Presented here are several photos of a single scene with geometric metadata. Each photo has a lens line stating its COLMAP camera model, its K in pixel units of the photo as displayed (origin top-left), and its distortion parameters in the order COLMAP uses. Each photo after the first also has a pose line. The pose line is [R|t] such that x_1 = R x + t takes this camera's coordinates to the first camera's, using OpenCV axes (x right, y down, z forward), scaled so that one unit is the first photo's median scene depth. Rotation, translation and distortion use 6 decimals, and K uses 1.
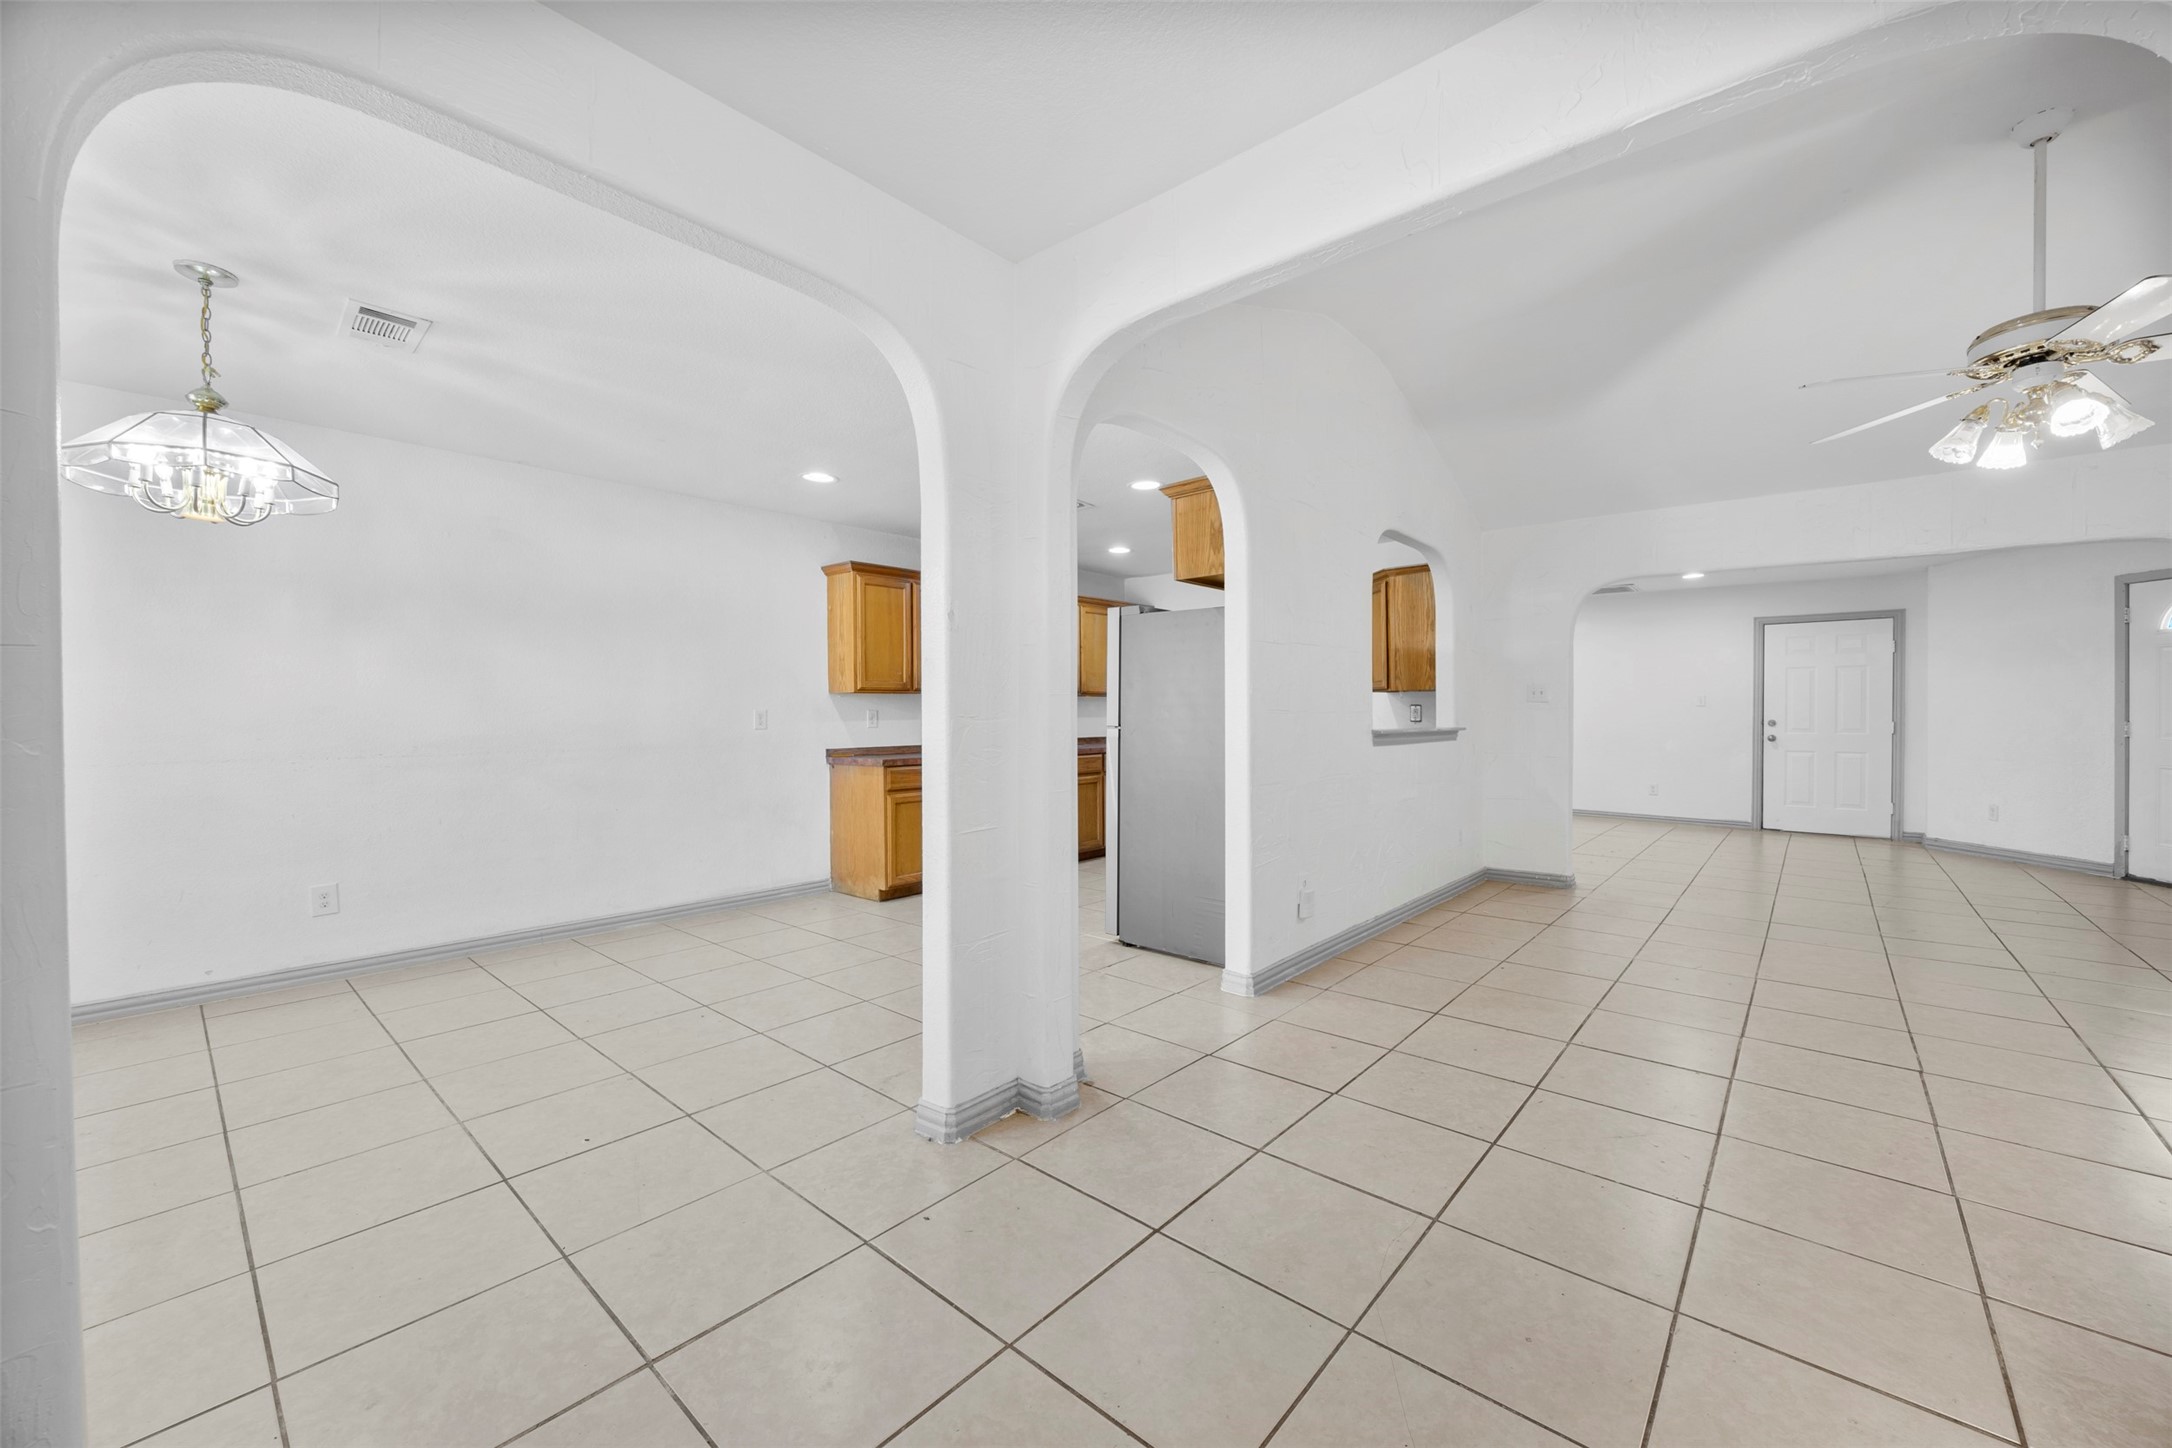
lens RADIAL K [[830.8, 0, 1116.4], [0, 830.8, 719.0], [0, 0, 1]] dist [-0.003039, 0.000444]
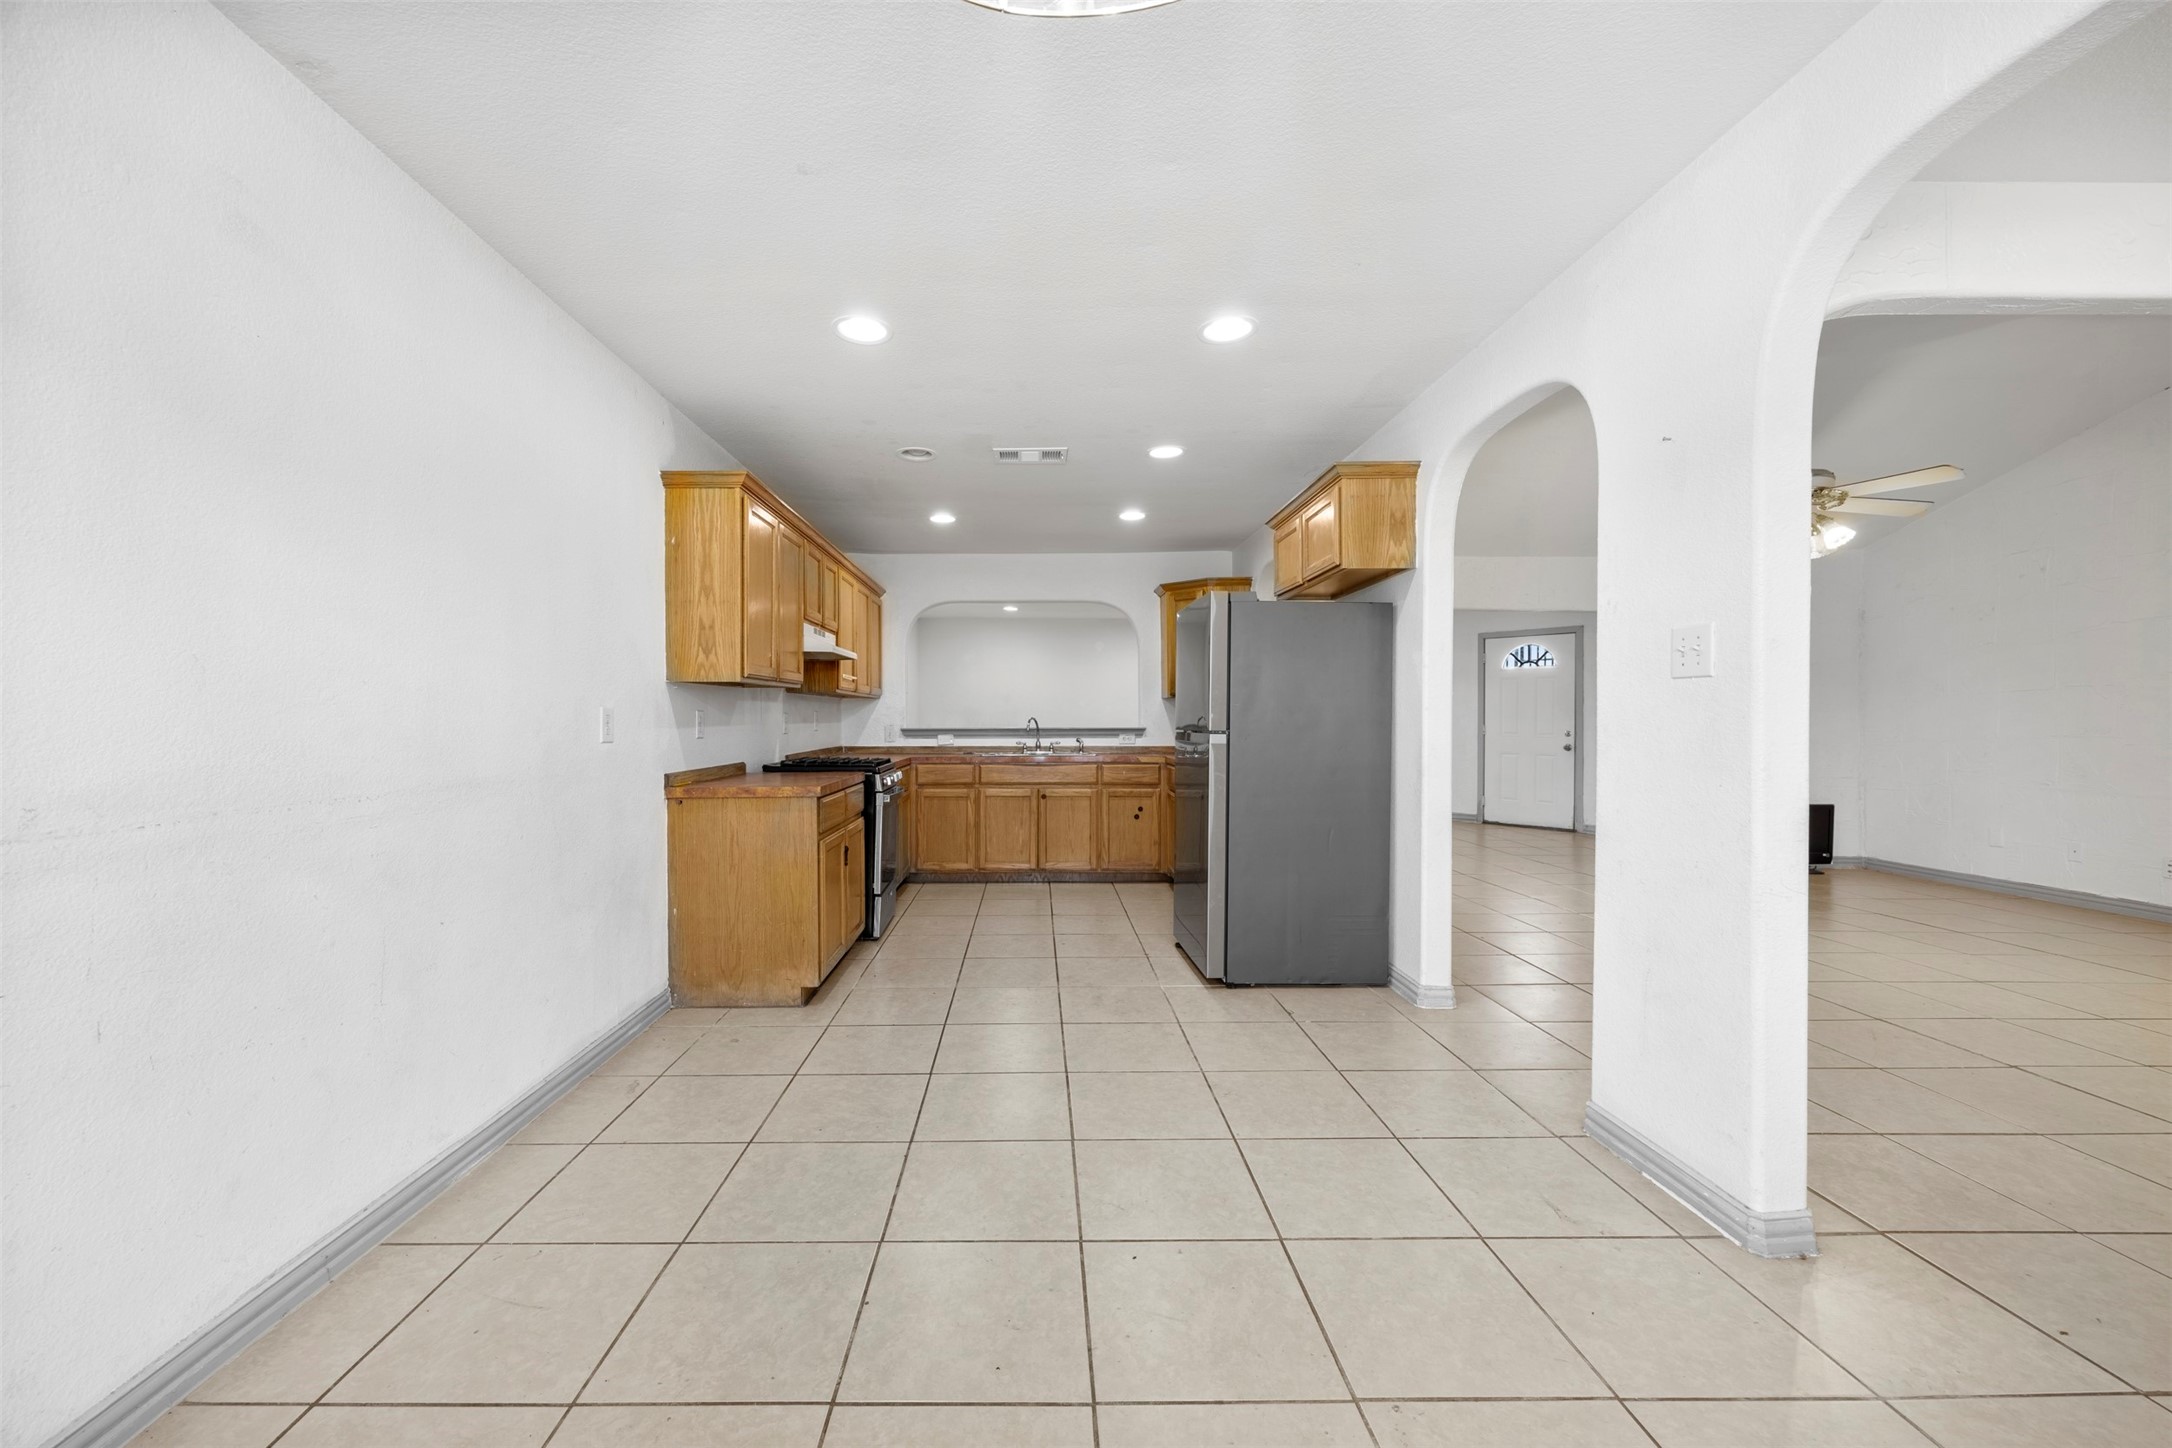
lens RADIAL K [[830.8, 0, 1075.3], [0, 830.8, 729.2], [0, 0, 1]] dist [-0.003039, 0.000444]
pose [[0.763391, -0.005794, 0.645910, -0.518502], [0.003765, 0.999983, 0.004521, 0.001931], [-0.645925, -0.001019, 0.763400, 0.352138]]
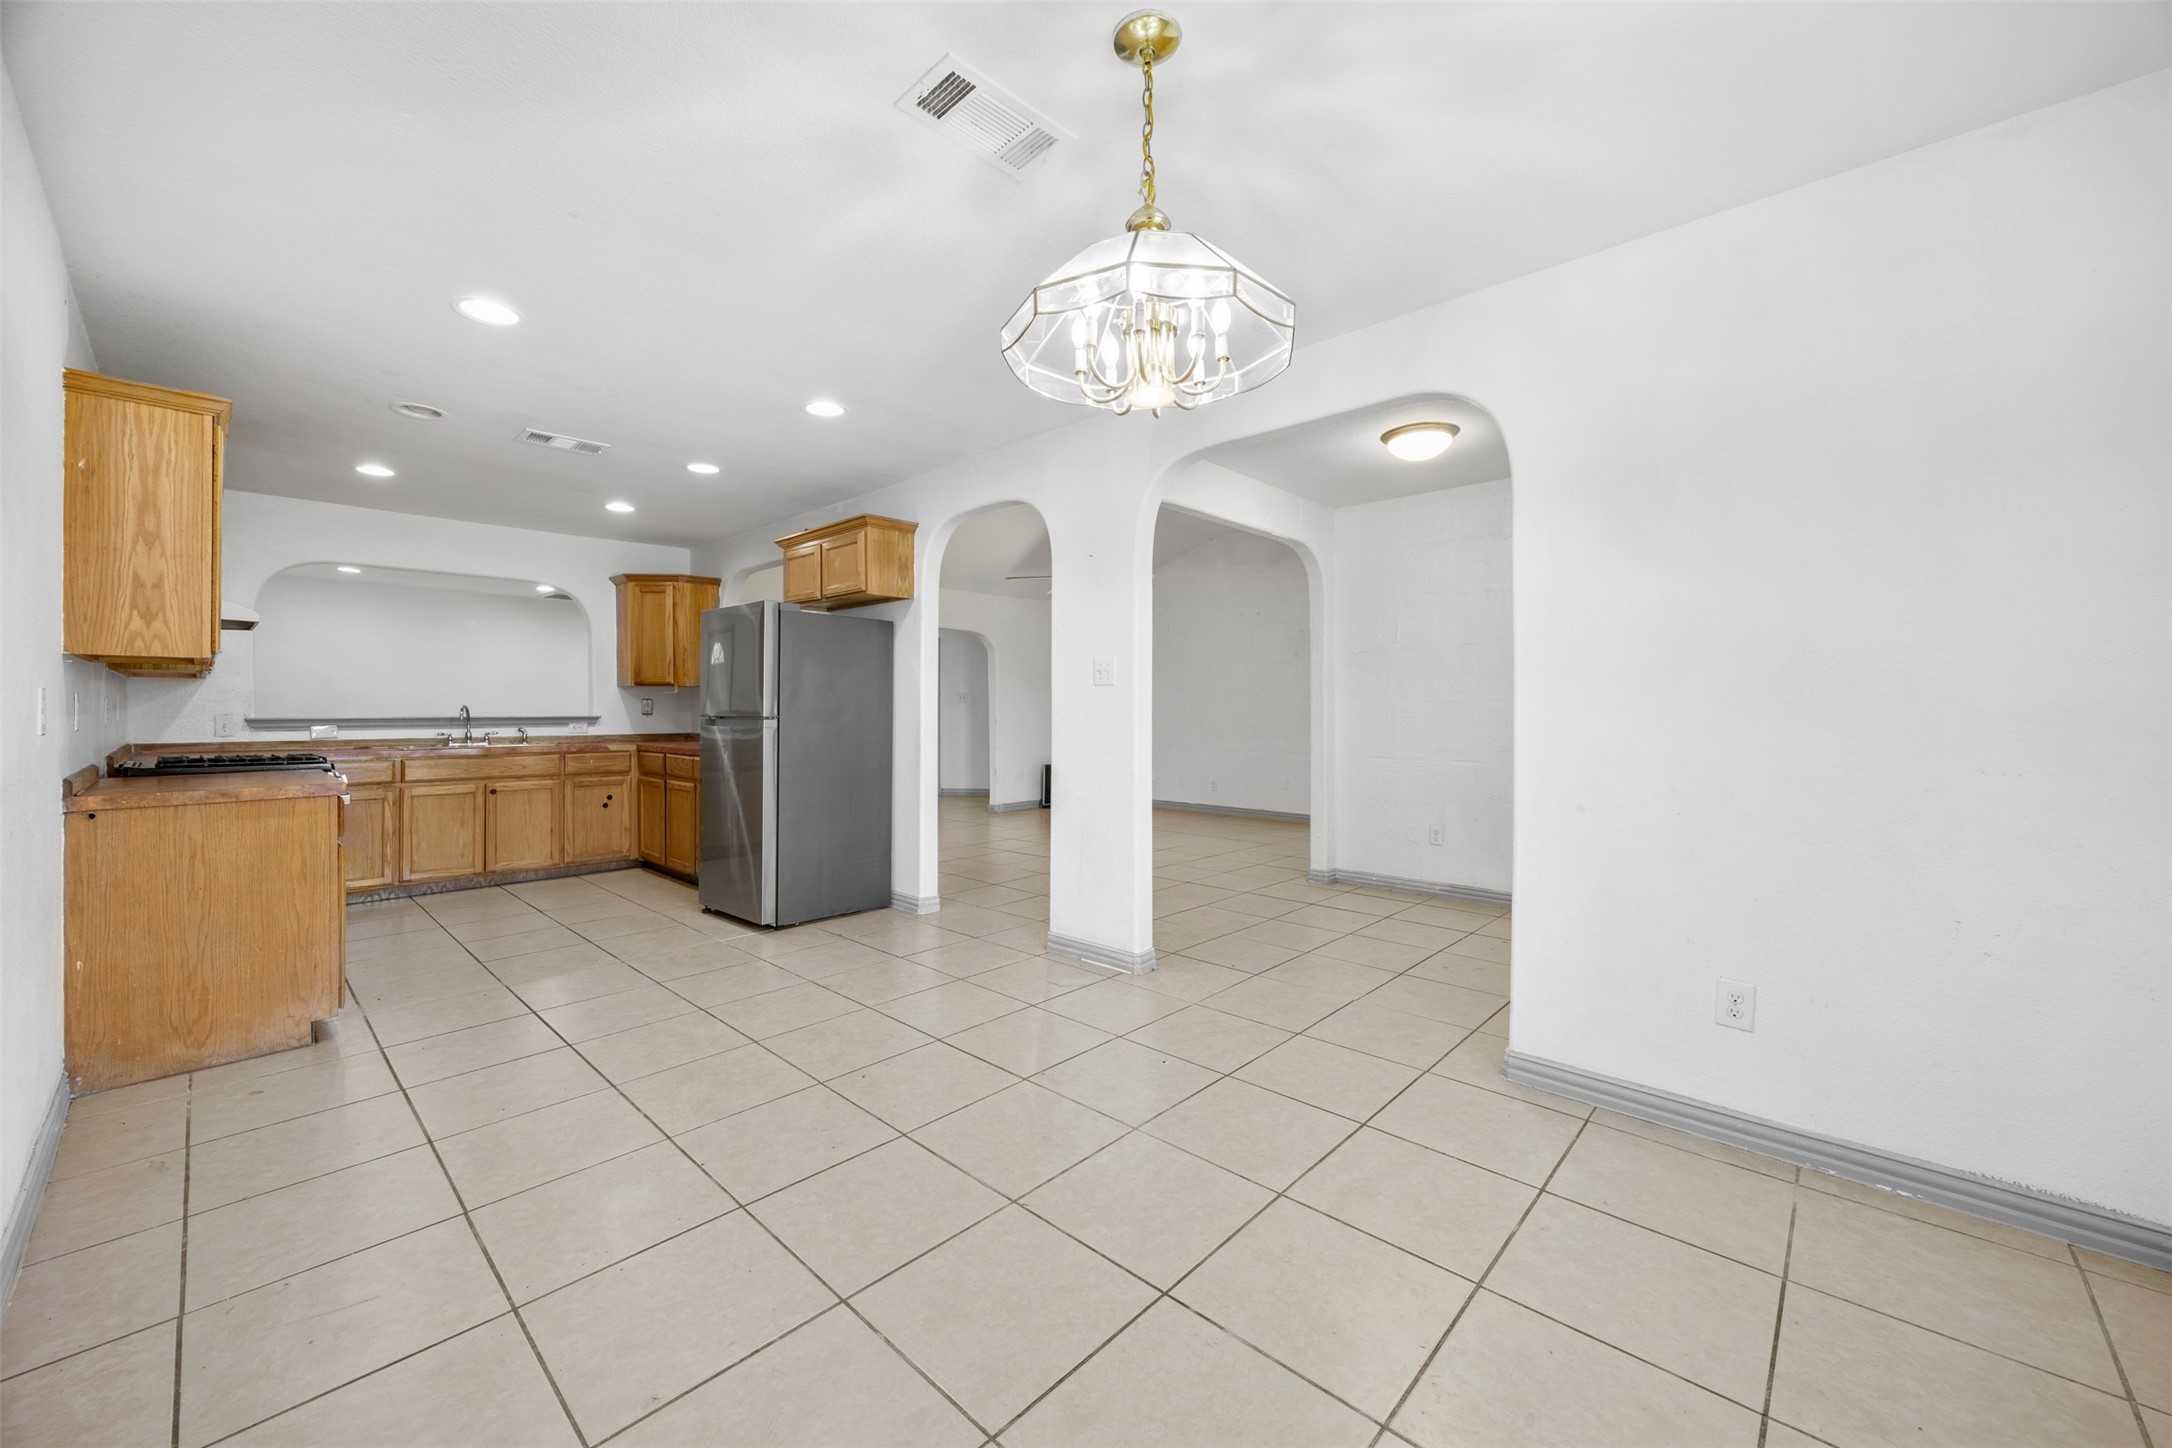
lens RADIAL K [[830.8, 0, 1088.8], [0, 830.8, 715.9], [0, 0, 1]] dist [-0.003039, 0.000444]
pose [[0.046620, -0.005218, 0.998899, -0.776134], [0.006711, 0.999965, 0.004910, 0.003768], [-0.998890, 0.006474, 0.046654, 0.440282]]
